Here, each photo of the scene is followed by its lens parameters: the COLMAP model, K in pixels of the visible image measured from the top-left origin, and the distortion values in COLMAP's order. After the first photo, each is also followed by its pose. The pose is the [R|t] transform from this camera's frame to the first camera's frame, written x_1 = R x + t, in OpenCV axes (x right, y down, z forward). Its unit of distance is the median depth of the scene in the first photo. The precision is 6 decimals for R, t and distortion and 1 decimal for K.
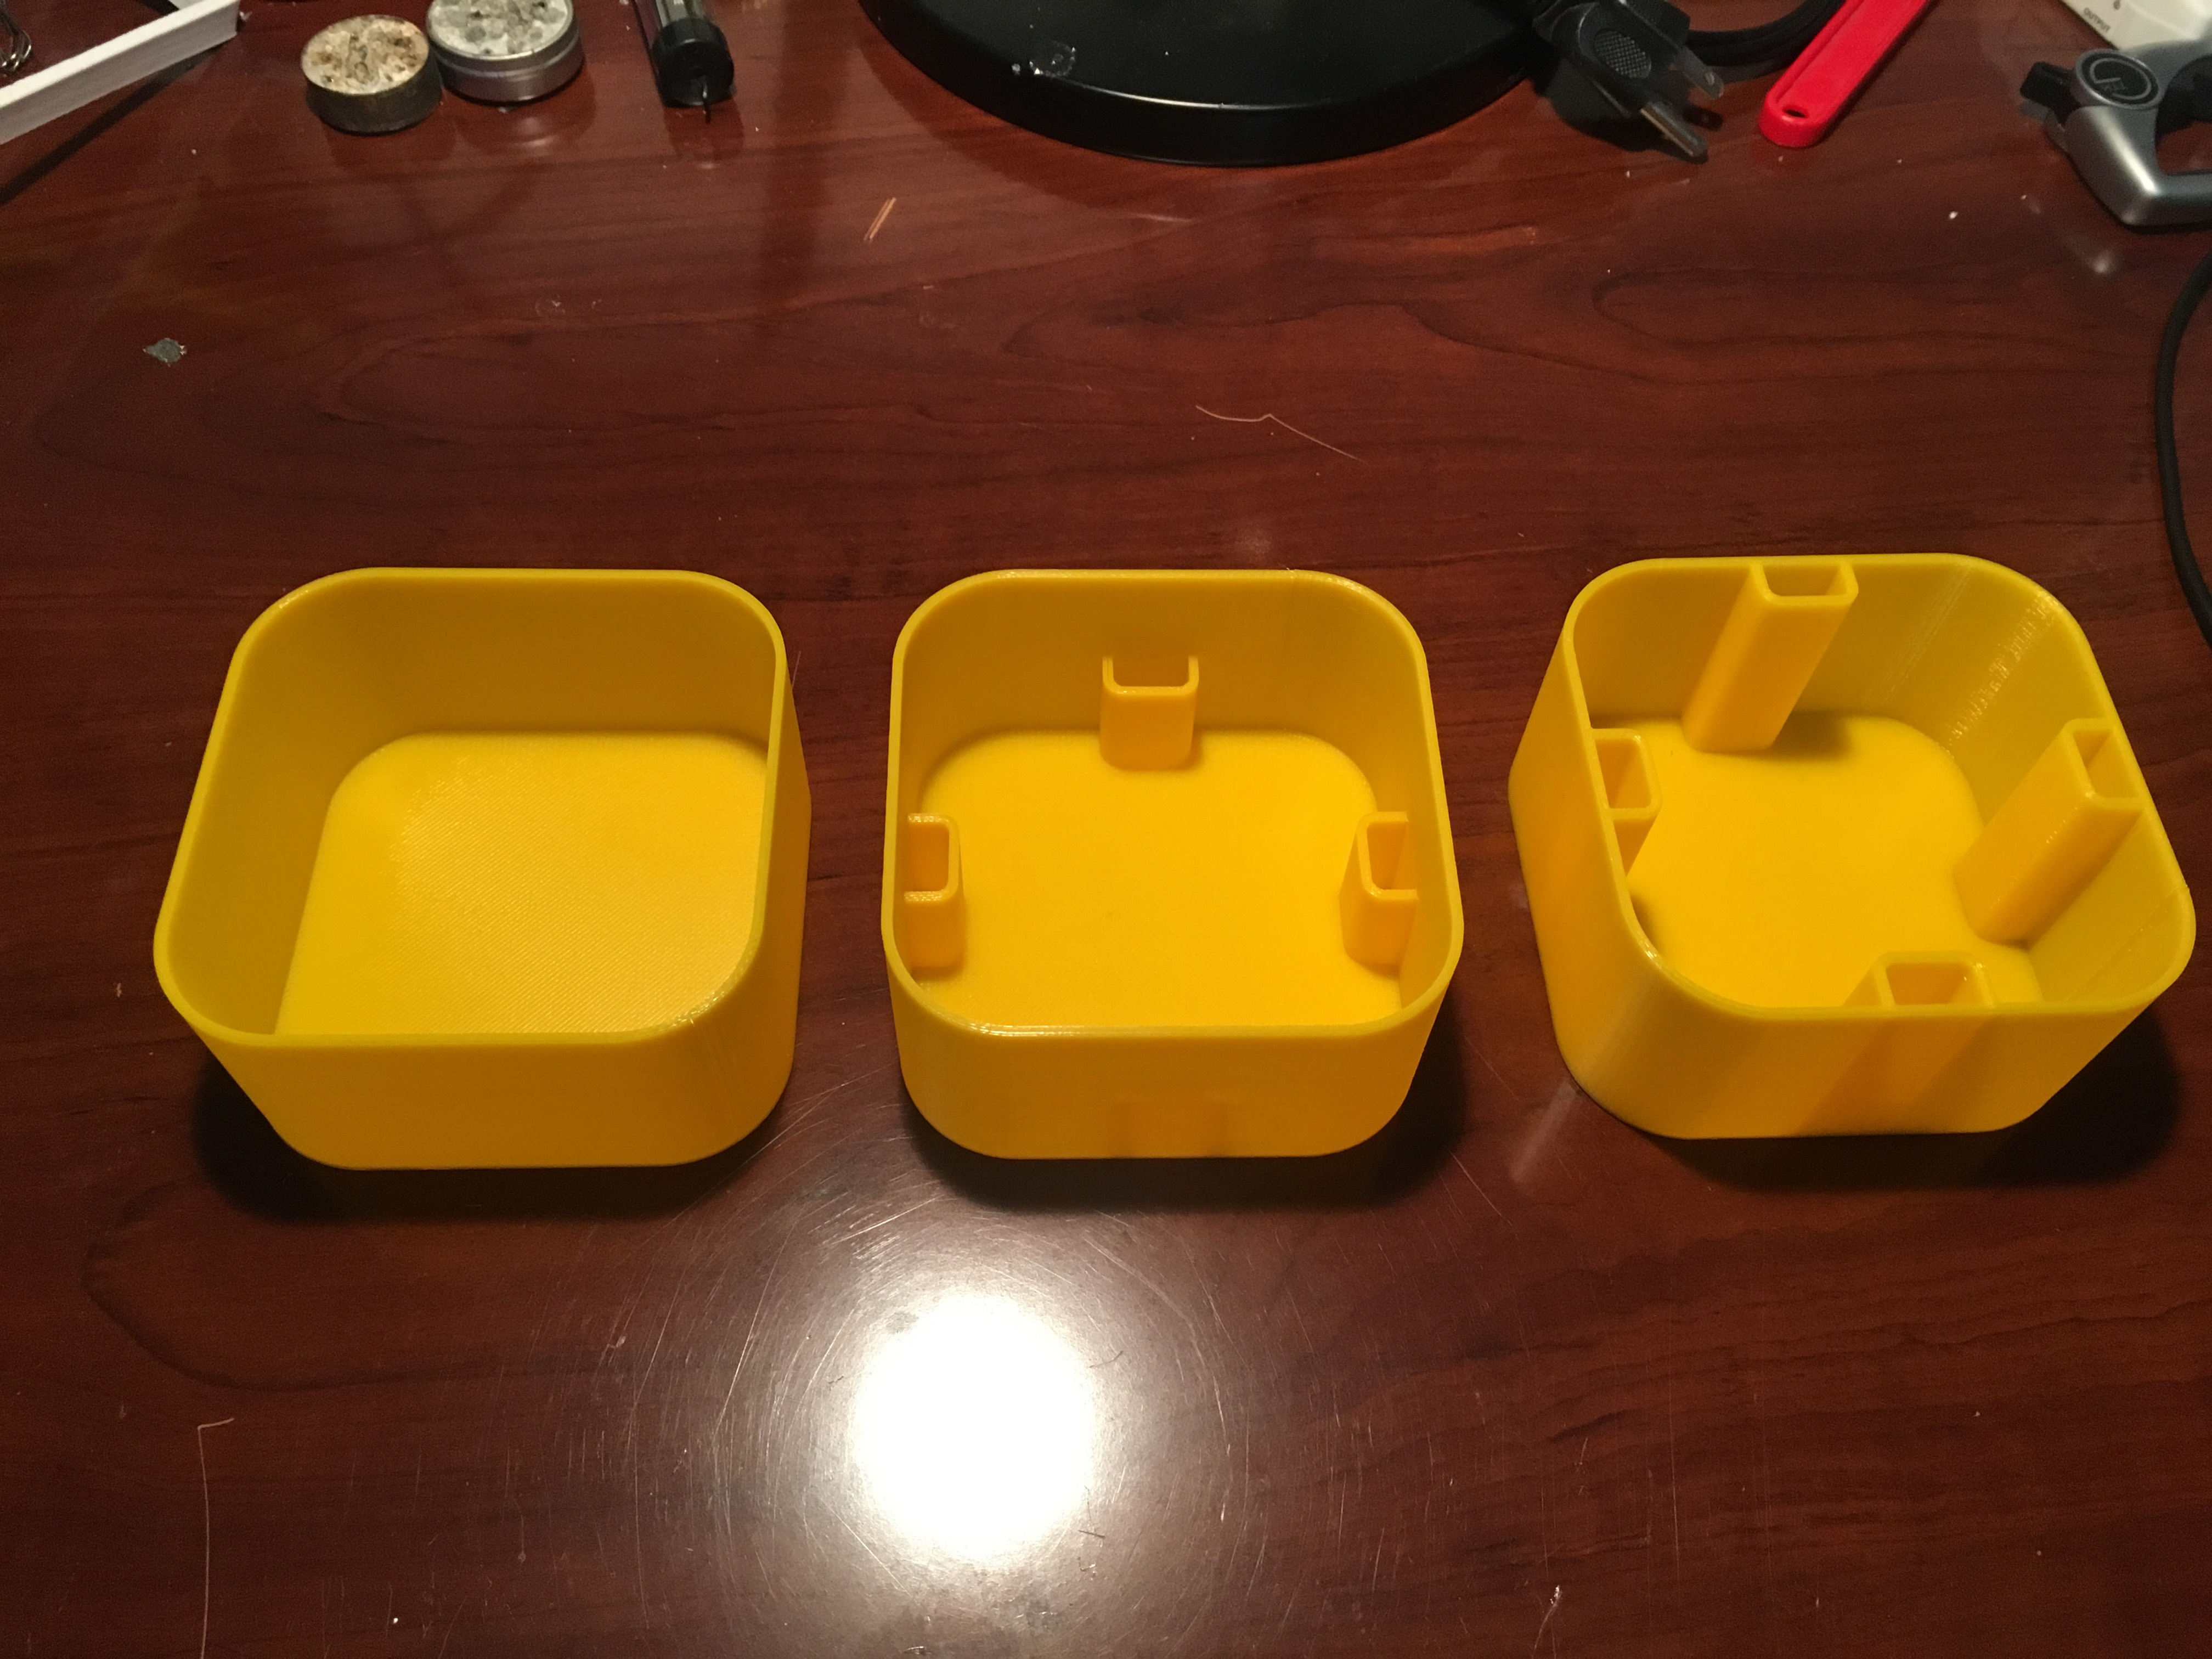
lens RADIAL K [[1897.8, 0, 1095.0], [0, 1897.8, 825.2], [0, 0, 1]] dist [0.058754, -0.121198]
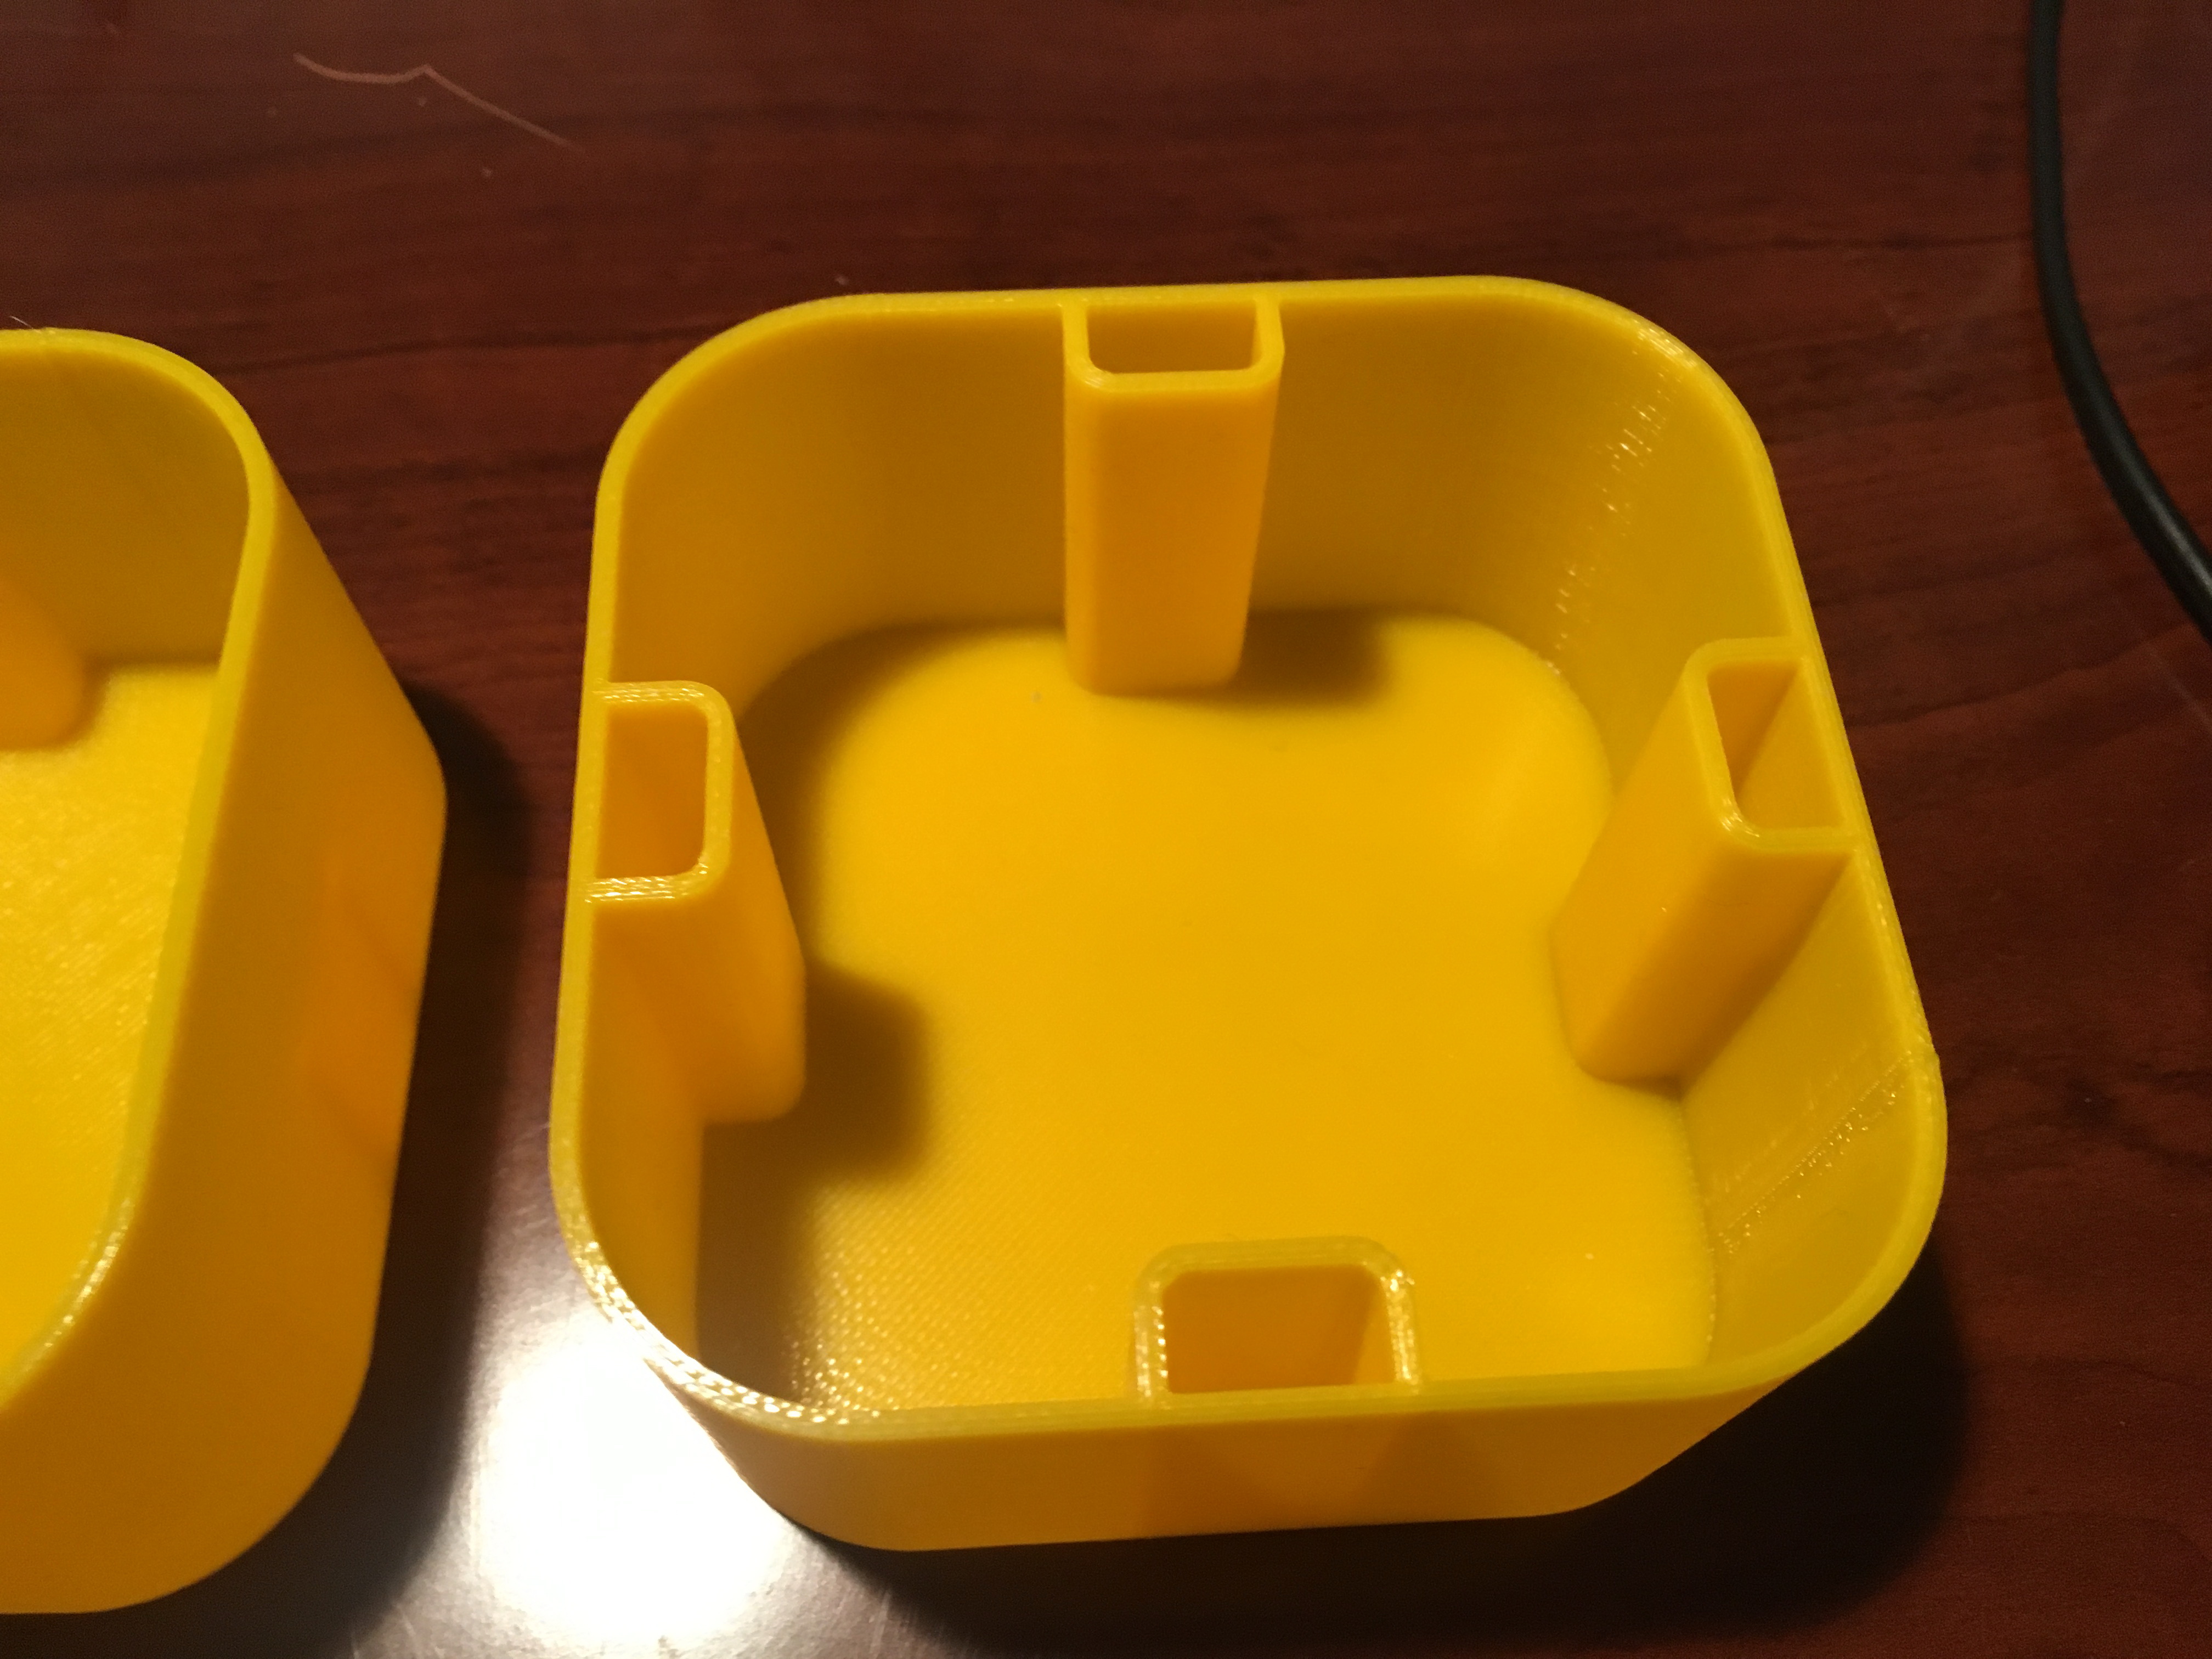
lens RADIAL K [[1897.8, 0, 1095.0], [0, 1897.8, 825.2], [0, 0, 1]] dist [0.058754, -0.121198]
pose [[0.999866, -0.014952, -0.006686, 0.341346], [0.015457, 0.996396, 0.083402, -0.048007], [0.005415, -0.083495, 0.996494, 0.512039]]
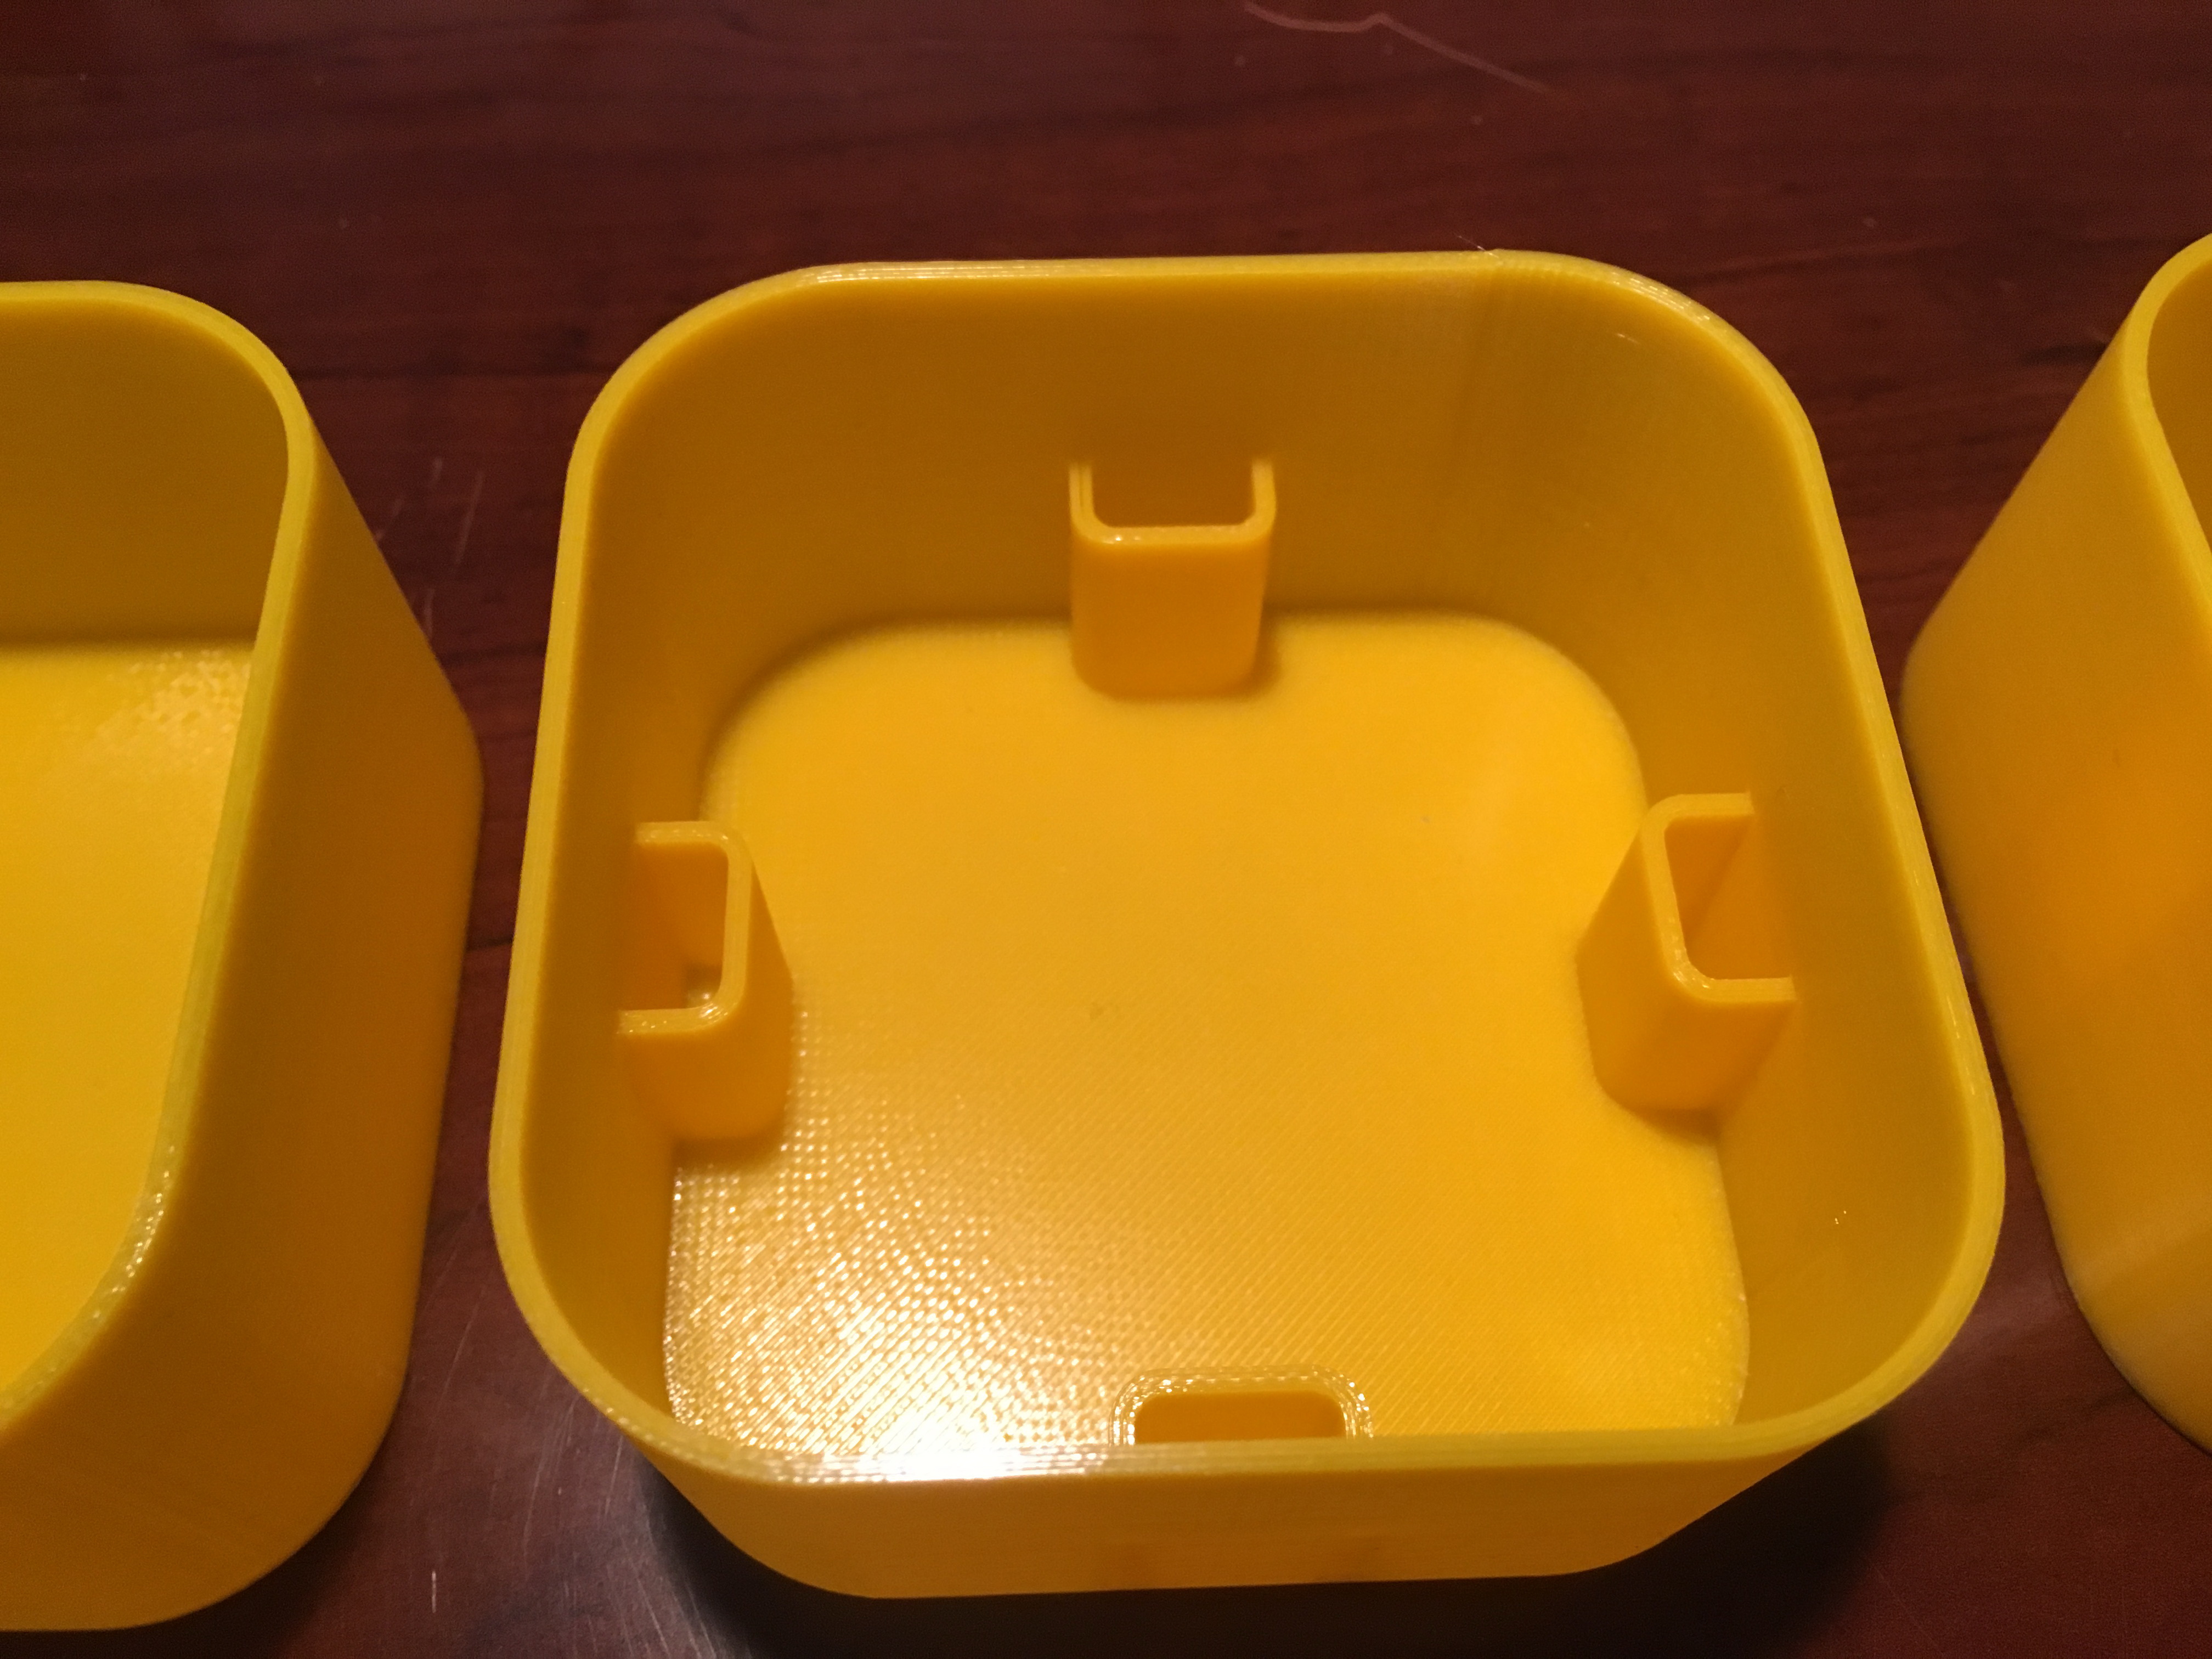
lens RADIAL K [[1897.8, 0, 1095.0], [0, 1897.8, 825.2], [0, 0, 1]] dist [0.058754, -0.121198]
pose [[0.999755, -0.020816, -0.007566, 0.012169], [0.021326, 0.996952, 0.075044, -0.034892], [0.005981, -0.075187, 0.997152, 0.525161]]
